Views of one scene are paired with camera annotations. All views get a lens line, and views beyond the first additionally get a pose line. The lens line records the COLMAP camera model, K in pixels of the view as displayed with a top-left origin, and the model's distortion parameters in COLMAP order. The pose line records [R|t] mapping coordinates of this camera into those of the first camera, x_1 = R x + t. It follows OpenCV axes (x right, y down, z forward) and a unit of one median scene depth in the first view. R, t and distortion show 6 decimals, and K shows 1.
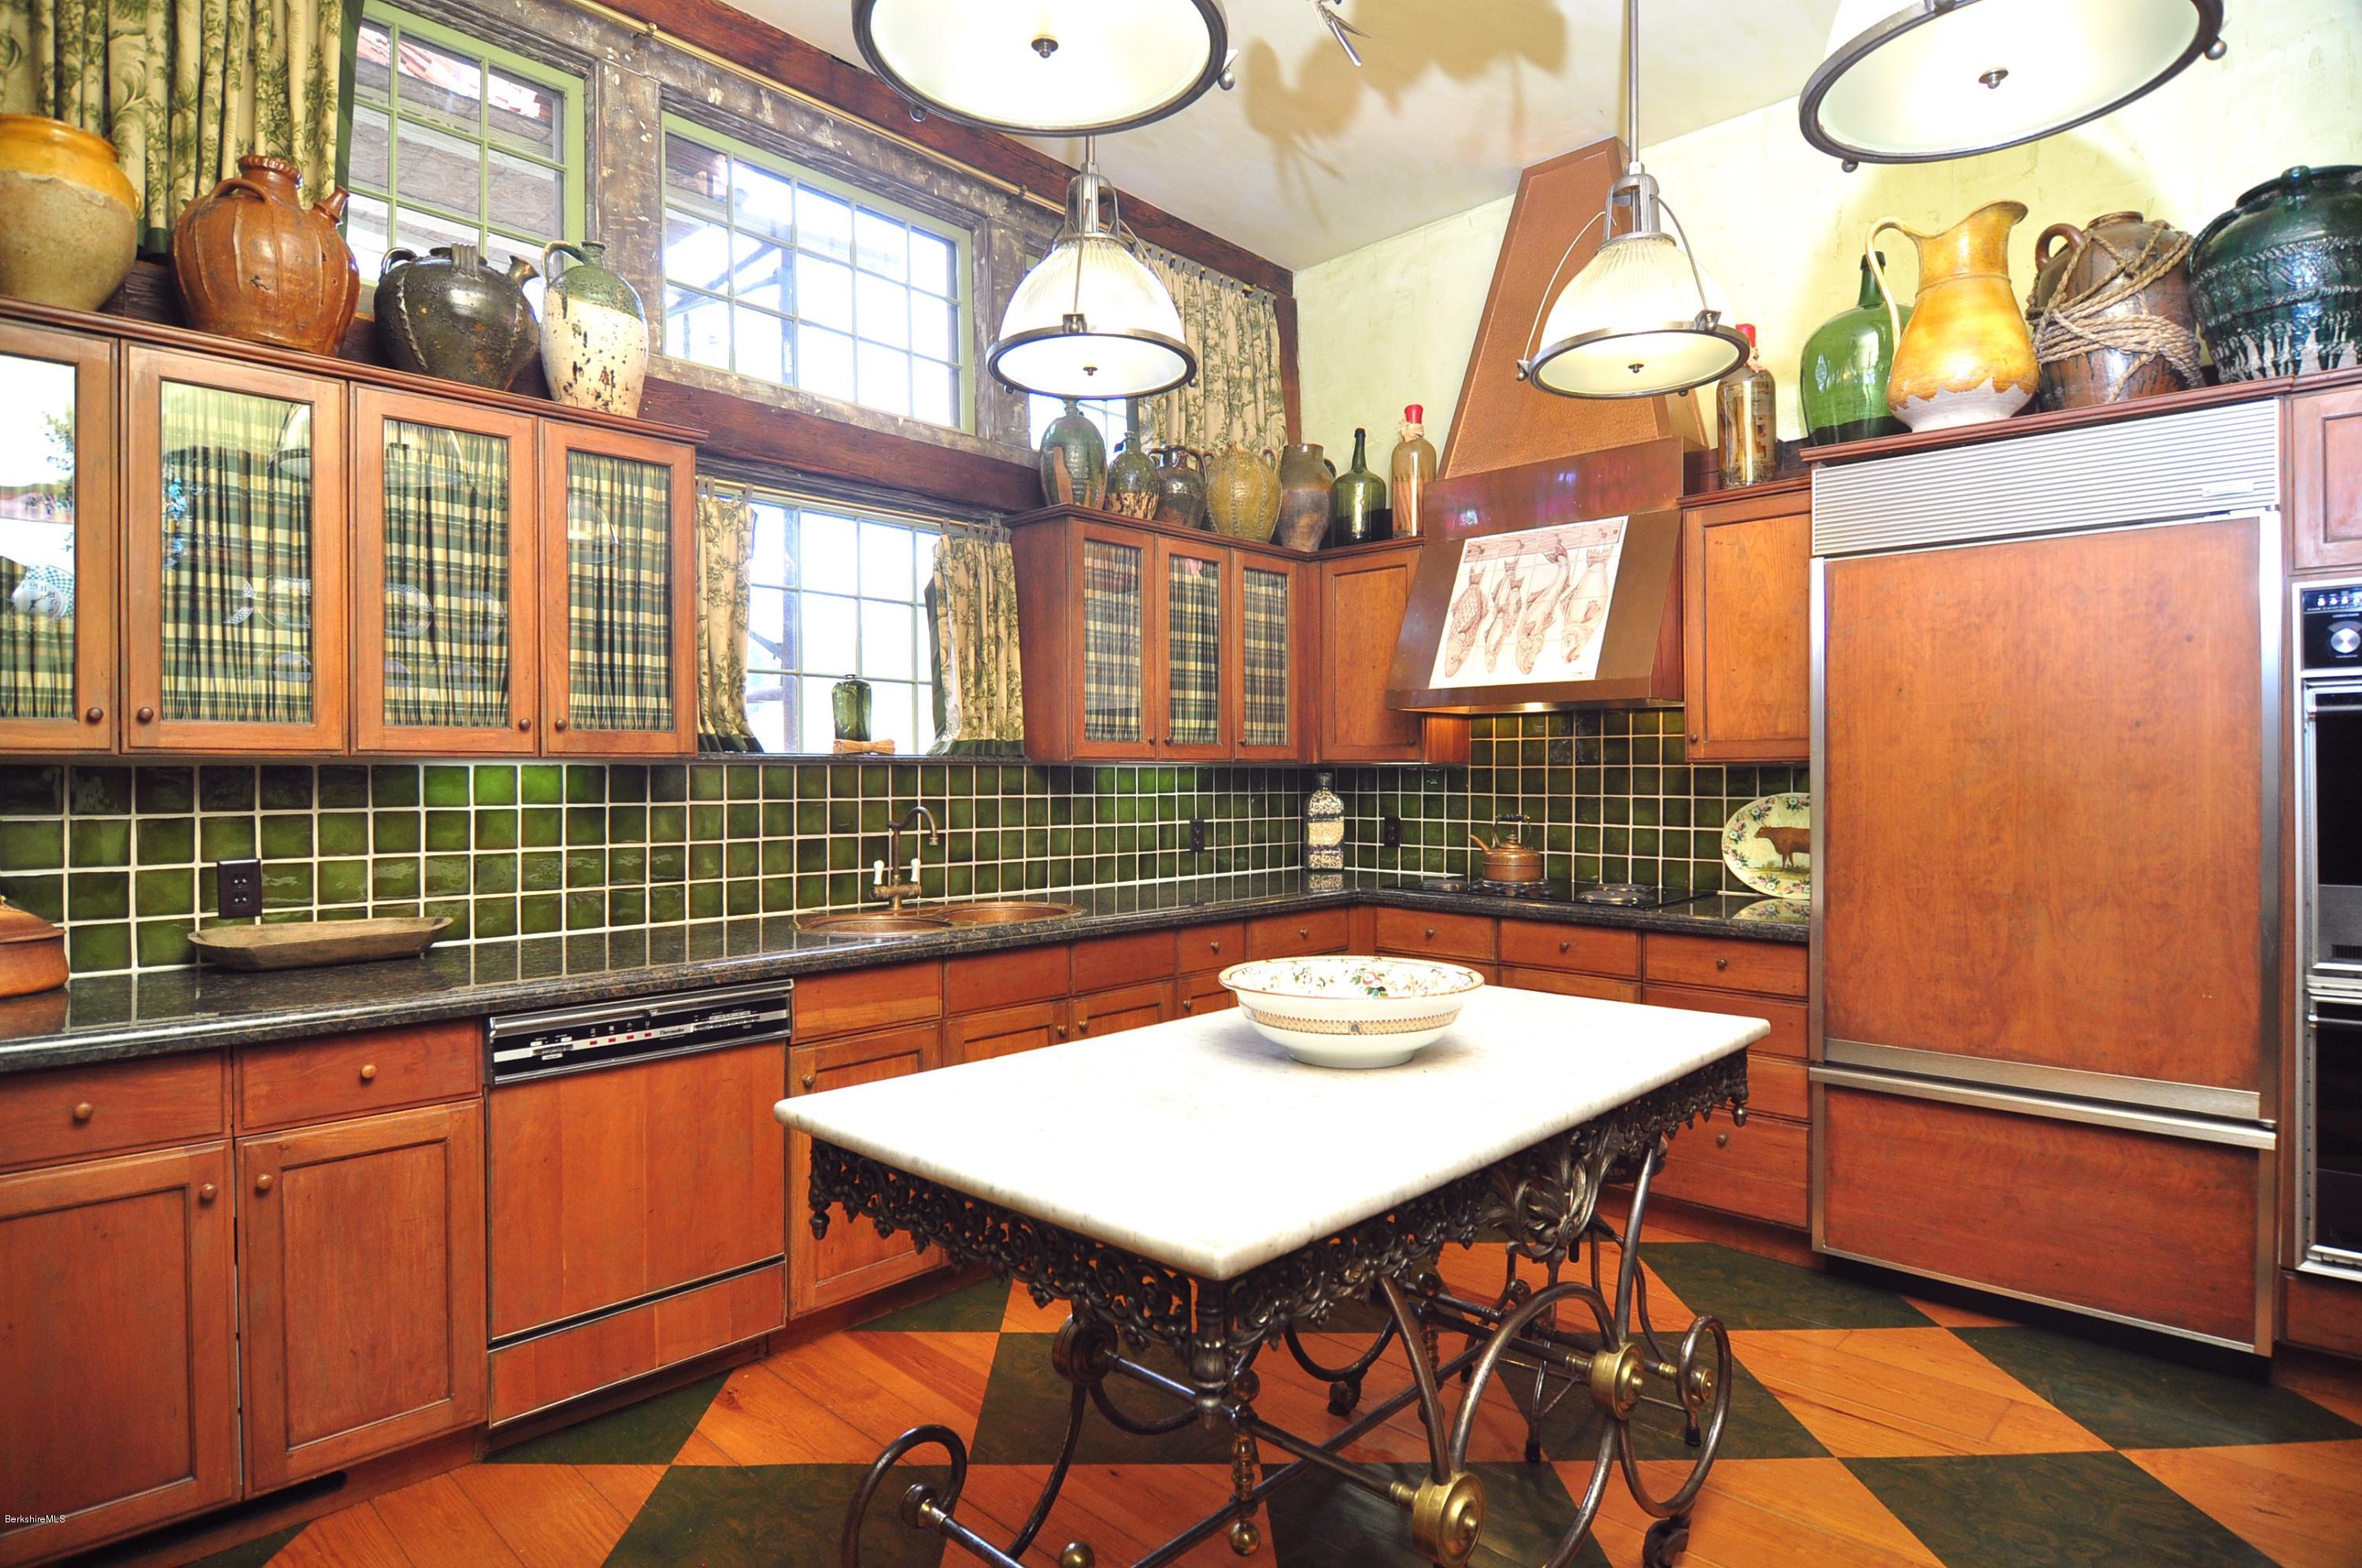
lens RADIAL K [[1279.9, 0, 1191.0], [0, 1279.9, 784.7], [0, 0, 1]] dist [-0.025491, -0.000629]
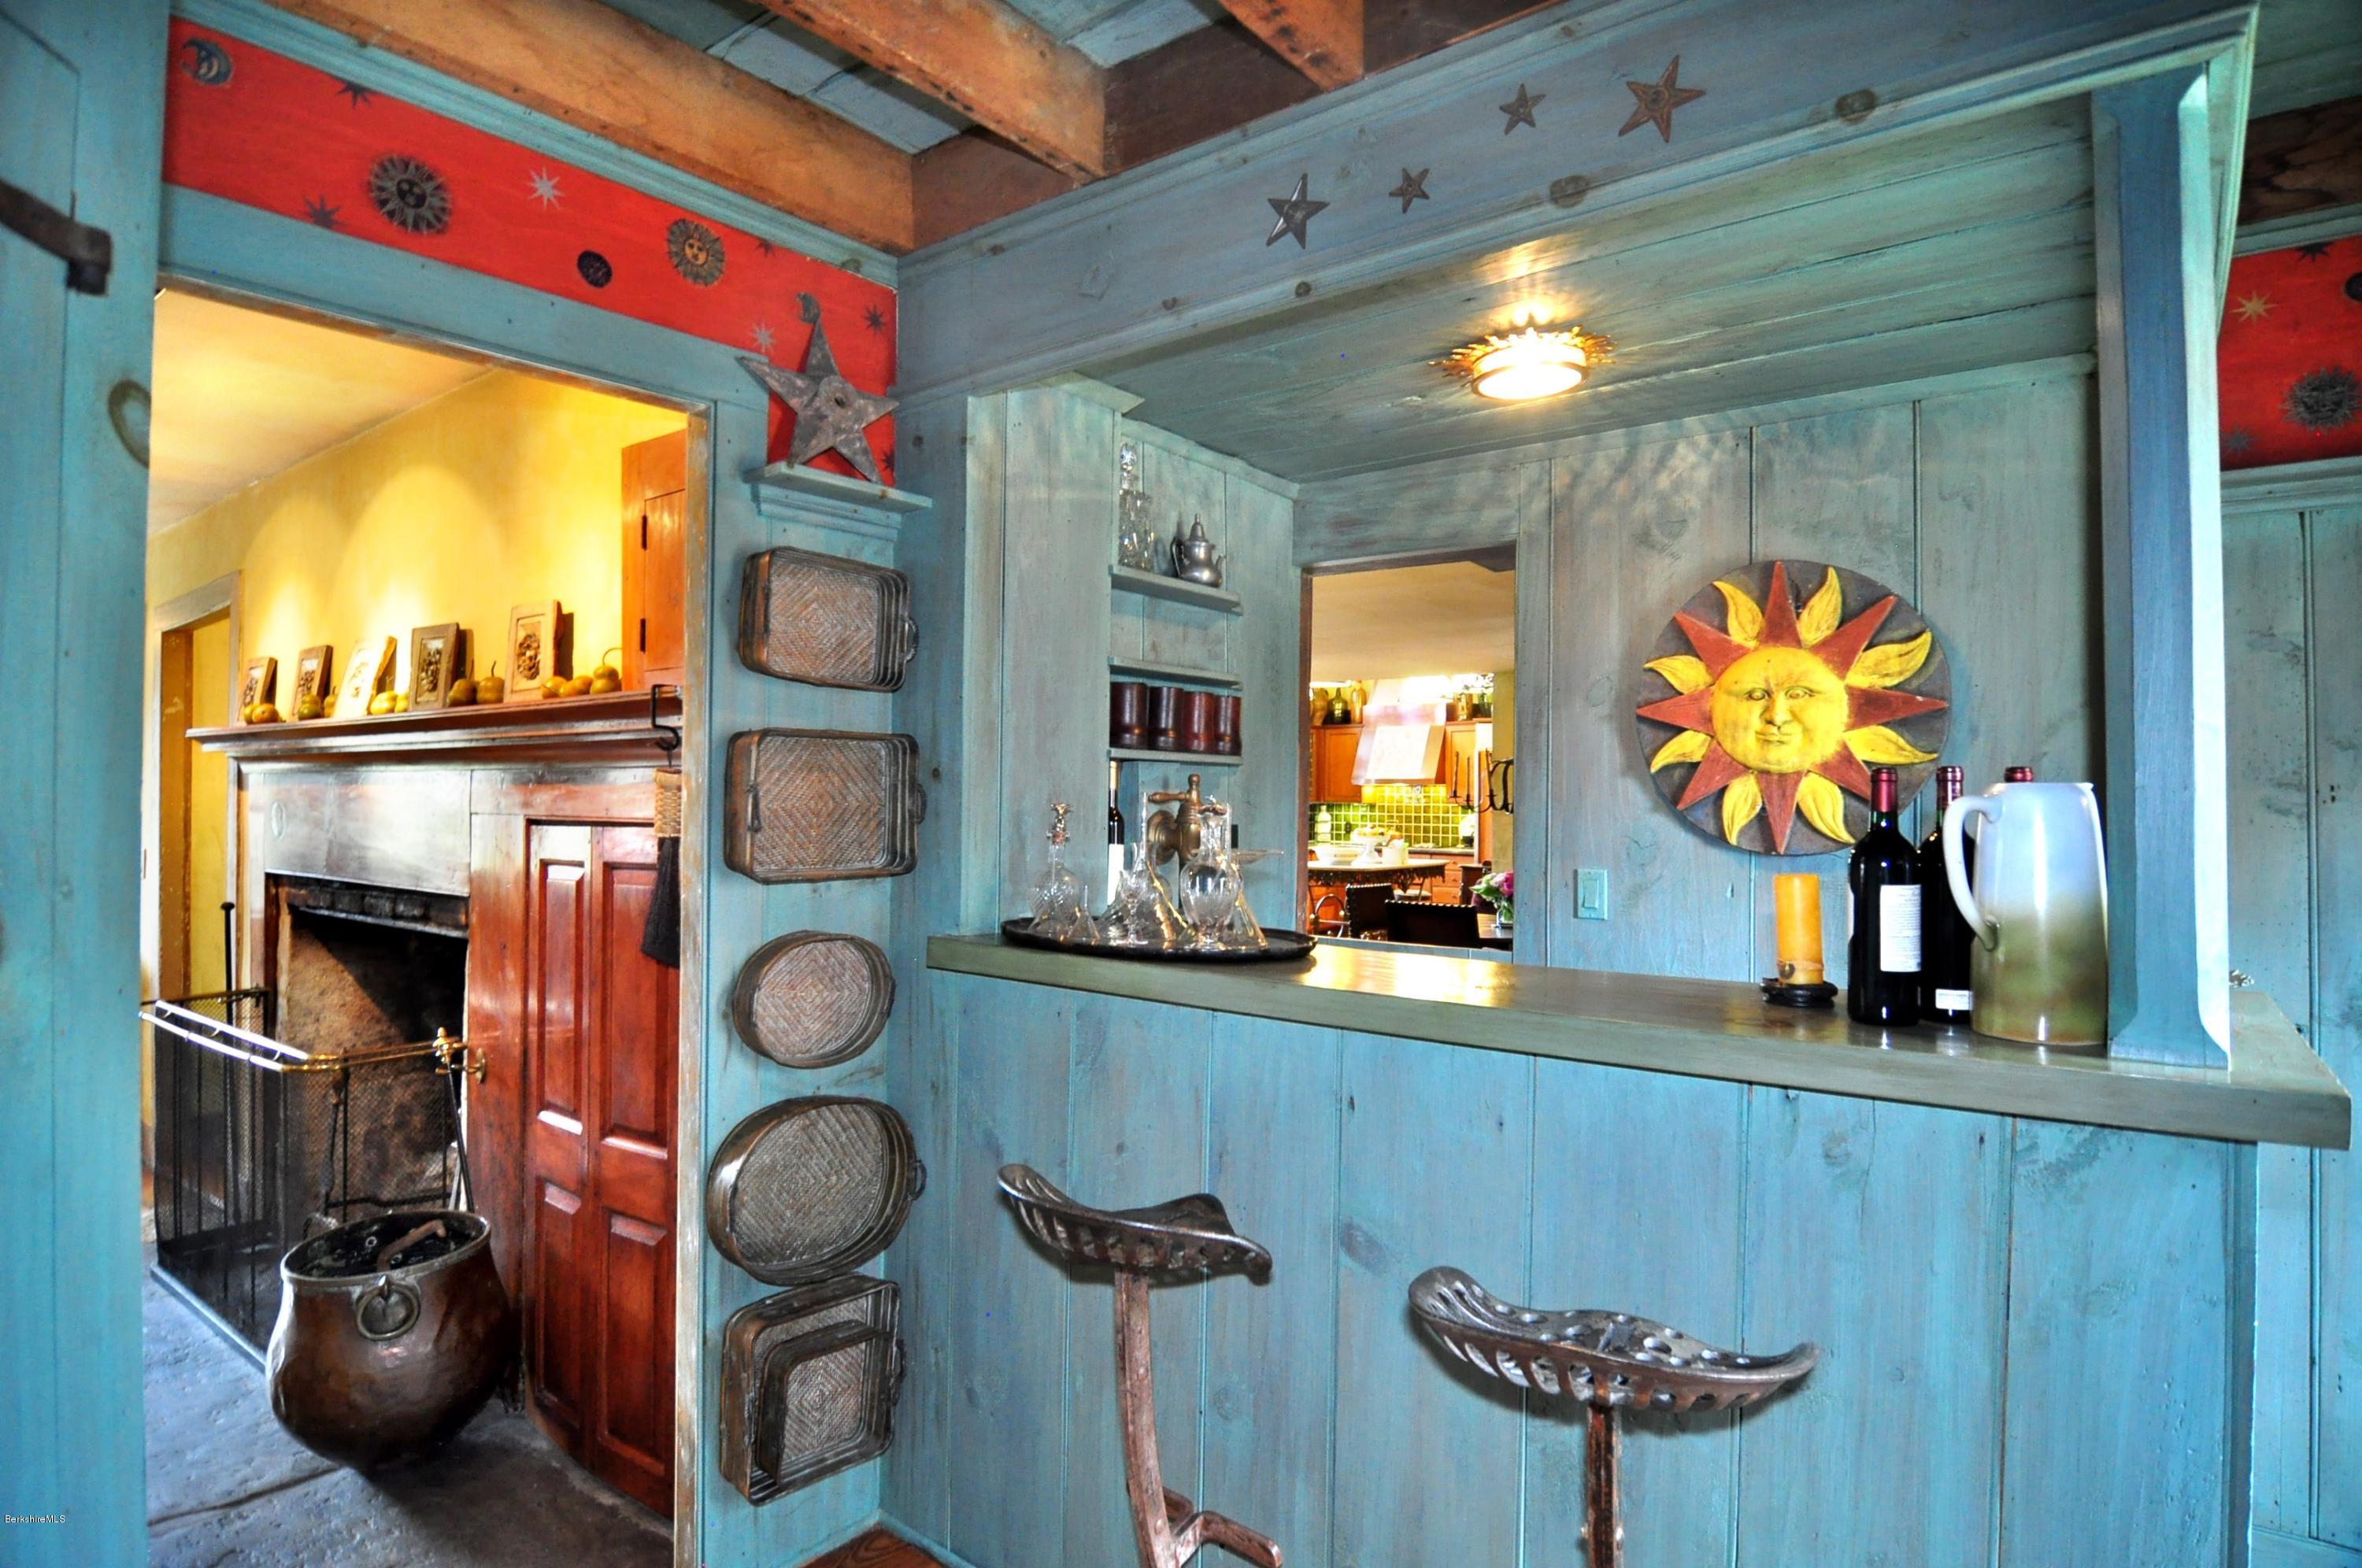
lens RADIAL K [[1279.9, 0, 1172.8], [0, 1279.9, 786.2], [0, 0, 1]] dist [-0.025491, -0.000629]
pose [[0.995171, 0.005518, 0.098001, -0.494528], [-0.004747, 0.999956, -0.008097, -0.028079], [-0.098042, 0.007593, 0.995153, -1.717562]]
